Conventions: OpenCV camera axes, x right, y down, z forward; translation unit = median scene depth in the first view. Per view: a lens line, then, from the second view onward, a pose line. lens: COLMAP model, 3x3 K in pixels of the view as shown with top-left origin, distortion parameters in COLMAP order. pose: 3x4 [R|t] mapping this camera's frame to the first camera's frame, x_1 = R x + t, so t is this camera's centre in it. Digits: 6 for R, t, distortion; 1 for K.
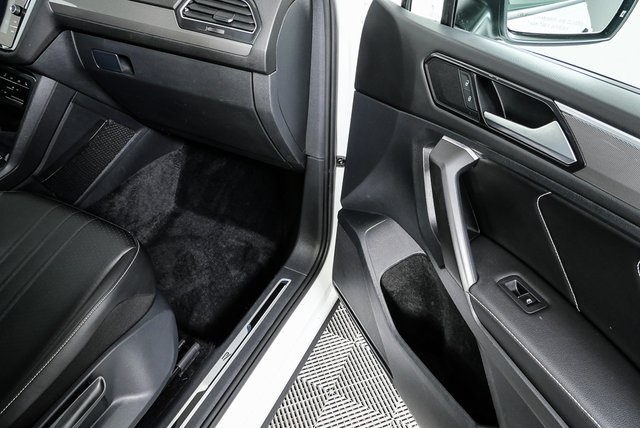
lens RADIAL K [[462.5, 0, 317.9], [0, 462.5, 210.0], [0, 0, 1]] dist [-0.040273, 0.012431]
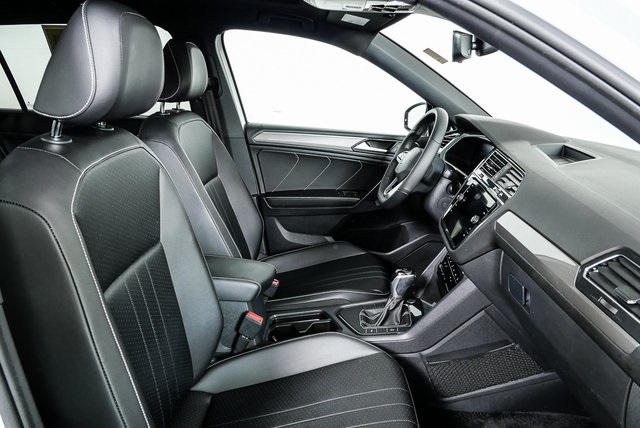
lens RADIAL K [[462.5, 0, 322.0], [0, 462.5, 217.4], [0, 0, 1]] dist [-0.040273, 0.012431]
pose [[0.412203, 0.225078, -0.882853, 0.134646], [-0.569654, 0.819910, -0.056940, -0.124483], [0.711044, 0.526391, 0.466186, 0.147060]]
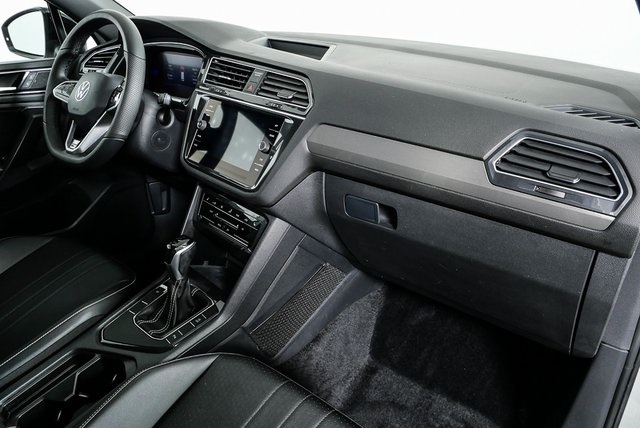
lens RADIAL K [[462.5, 0, 320.0], [0, 462.5, 215.5], [0, 0, 1]] dist [-0.040273, 0.012431]
pose [[0.969525, 0.053779, -0.239016, -0.252360], [-0.101473, 0.976140, -0.191975, -0.111491], [0.222989, 0.210378, 0.951849, 0.145322]]
